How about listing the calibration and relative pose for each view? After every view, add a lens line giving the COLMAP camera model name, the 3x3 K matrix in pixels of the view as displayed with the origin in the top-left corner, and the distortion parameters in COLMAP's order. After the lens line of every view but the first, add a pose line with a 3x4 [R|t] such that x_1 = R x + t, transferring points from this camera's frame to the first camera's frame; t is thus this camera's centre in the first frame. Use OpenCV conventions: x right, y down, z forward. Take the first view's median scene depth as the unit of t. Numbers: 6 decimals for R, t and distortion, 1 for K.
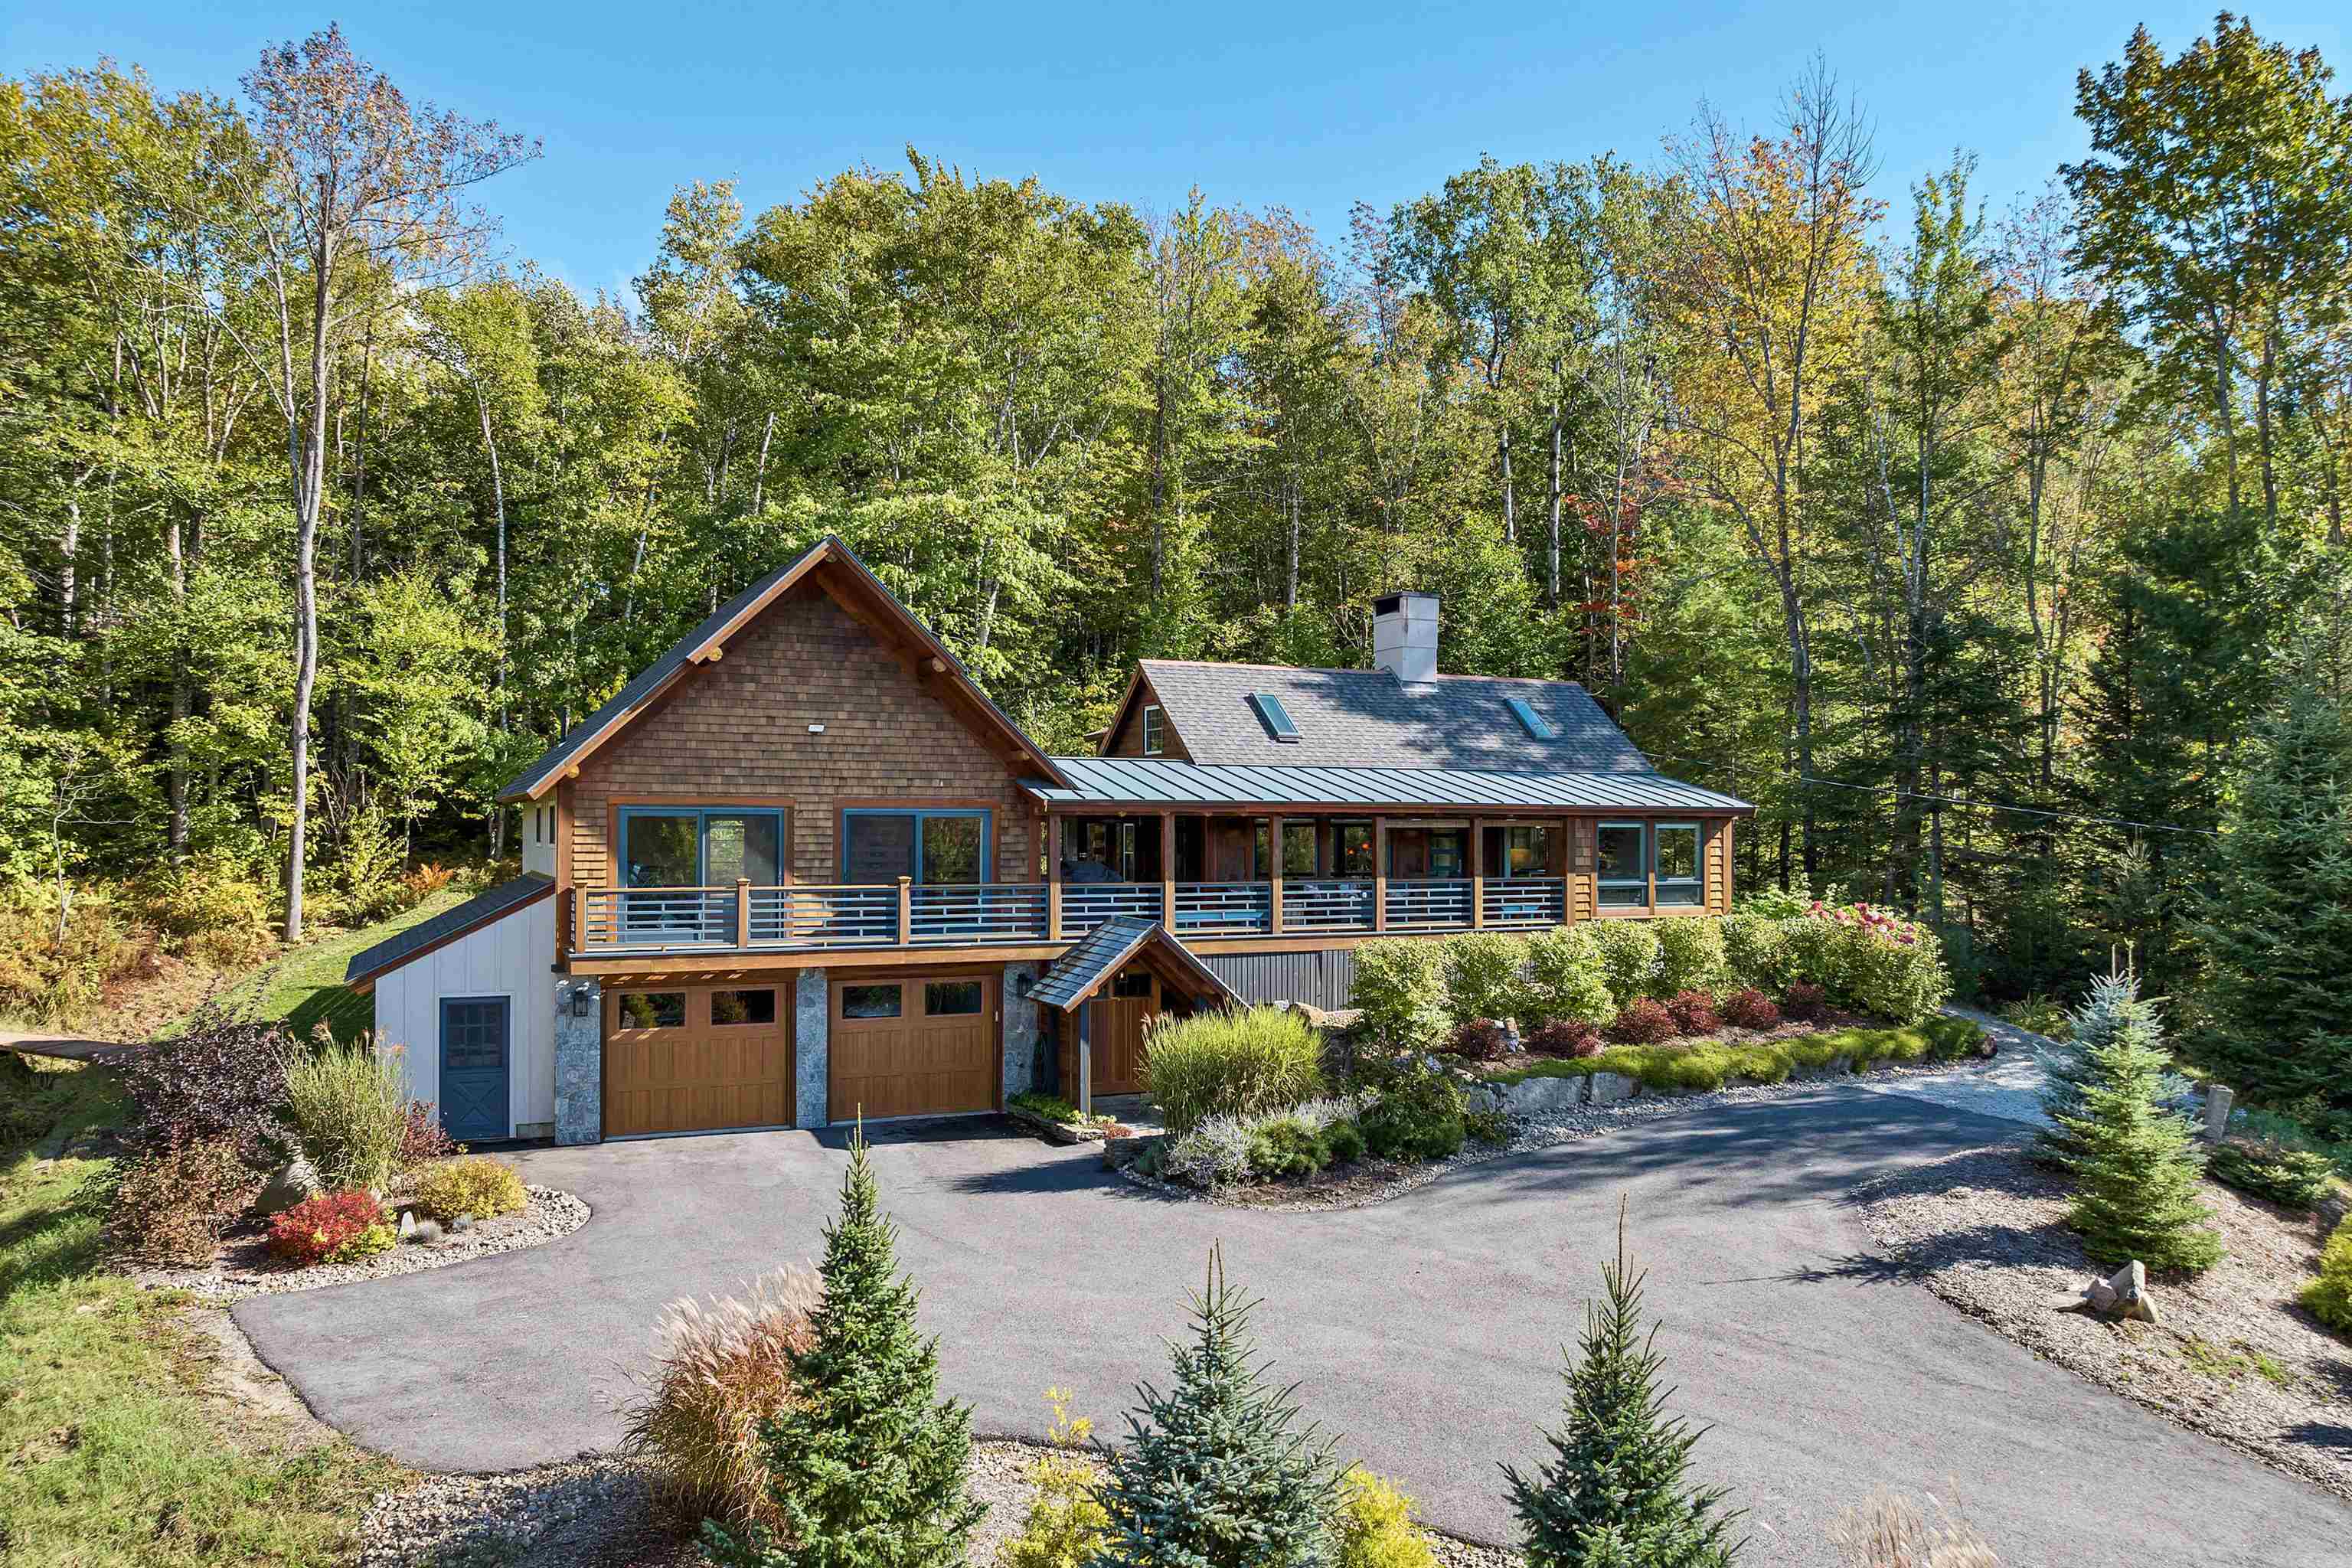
lens RADIAL K [[1664.2, 0, 1179.4], [0, 1664.2, 823.9], [0, 0, 1]] dist [-0.004762, -0.055812]
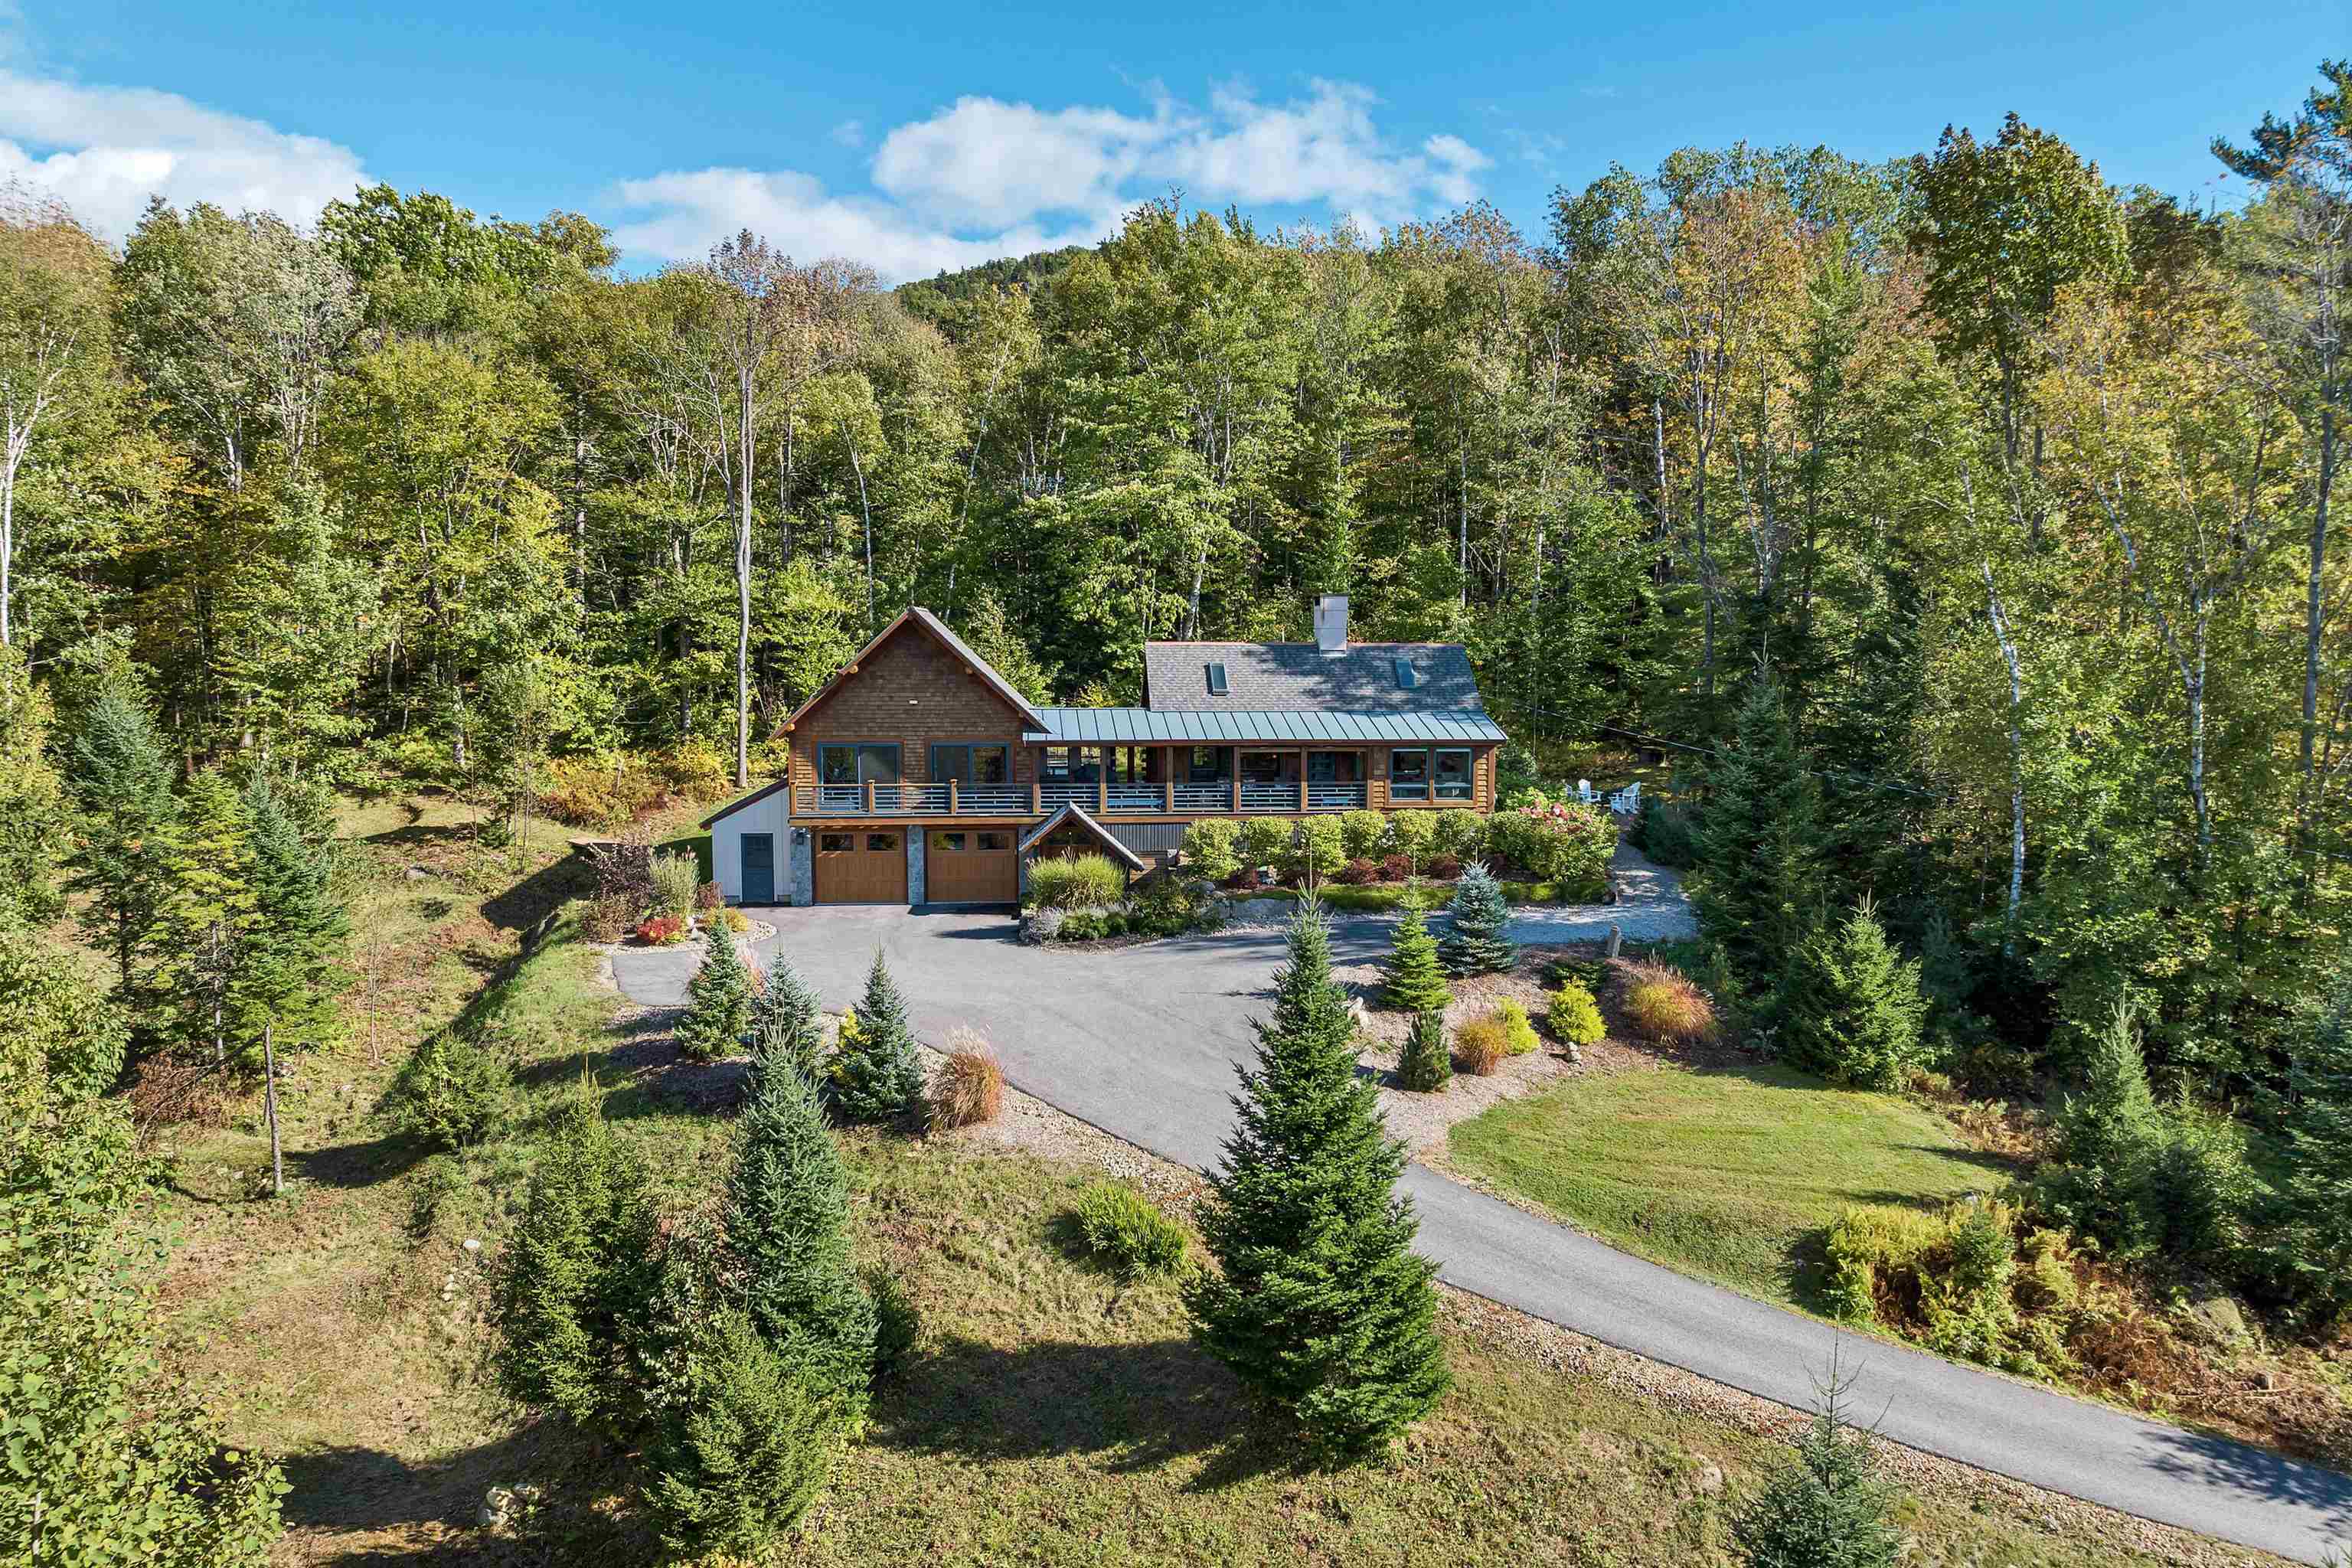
lens RADIAL K [[1664.2, 0, 1179.4], [0, 1664.2, 823.9], [0, 0, 1]] dist [-0.004762, -0.055812]
pose [[0.941601, 0.038710, -0.334498, 0.628773], [0.000403, 0.993240, 0.116076, -0.121579], [0.336730, -0.109432, 0.935221, -0.626735]]
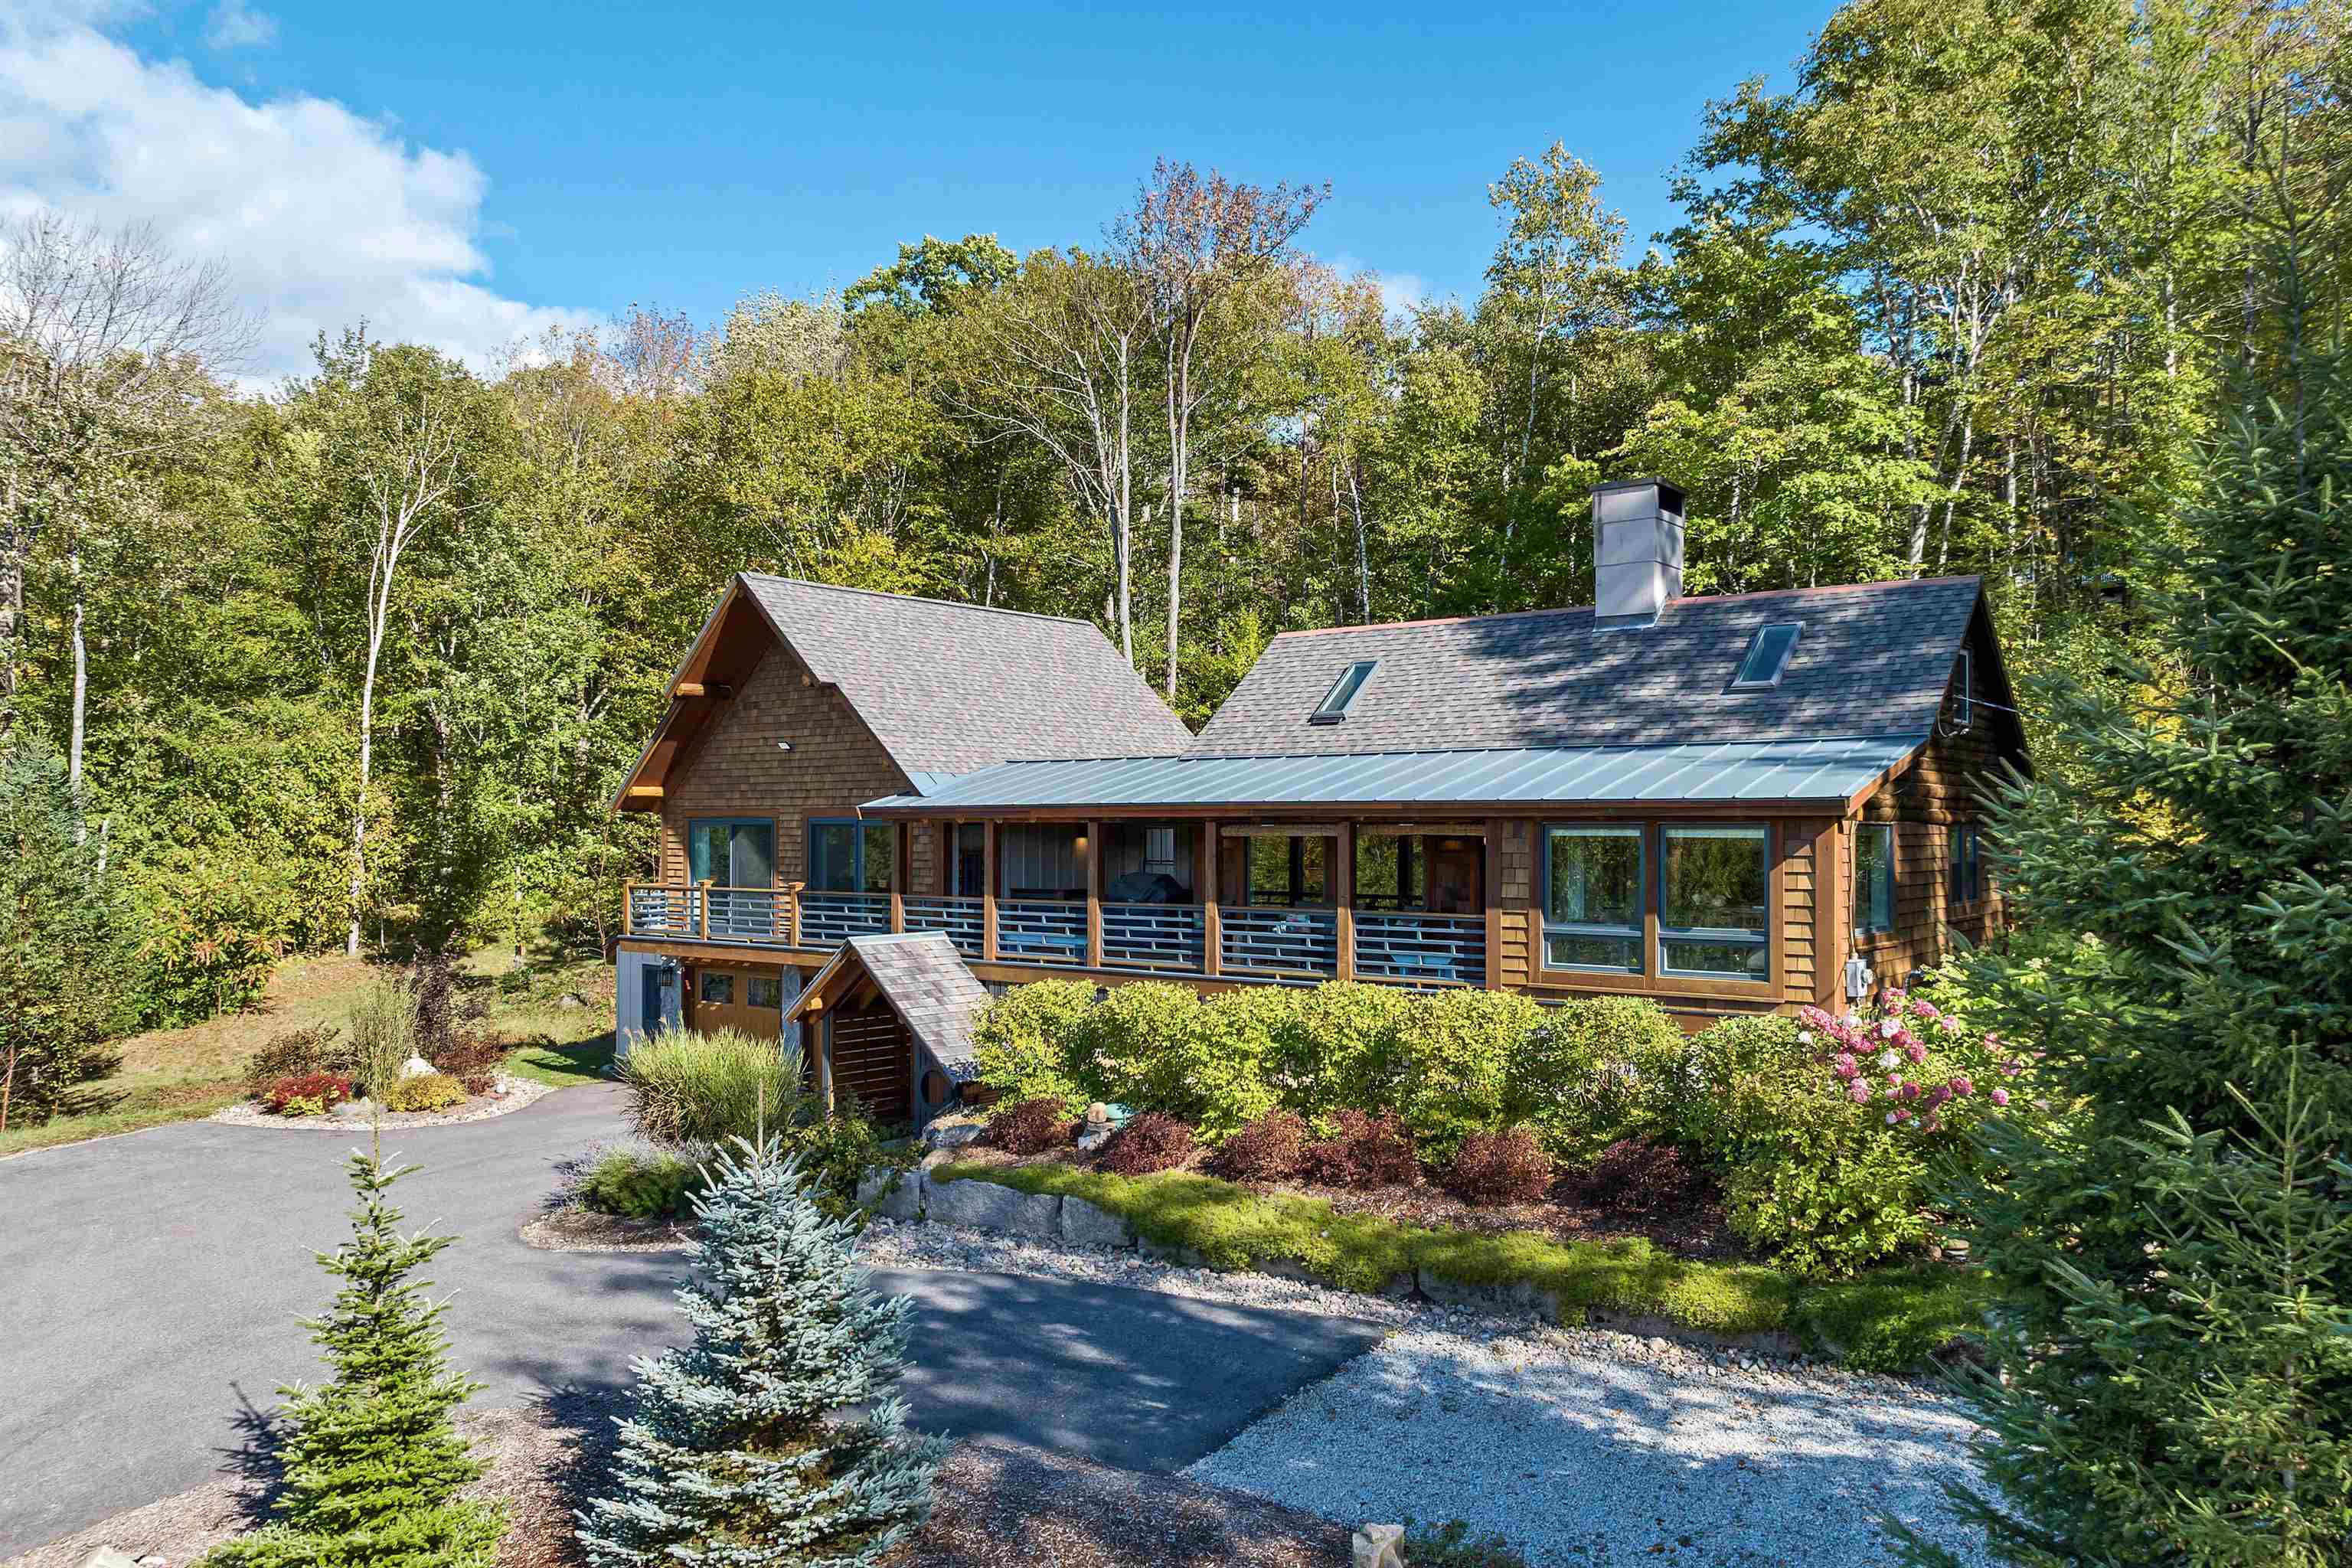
lens RADIAL K [[1664.2, 0, 1179.4], [0, 1664.2, 823.9], [0, 0, 1]] dist [-0.004762, -0.055812]
pose [[0.455584, -0.005678, -0.890175, 0.762301], [0.002007, 0.999984, -0.005351, 0.000606], [0.890191, 0.000651, 0.455588, 0.629471]]
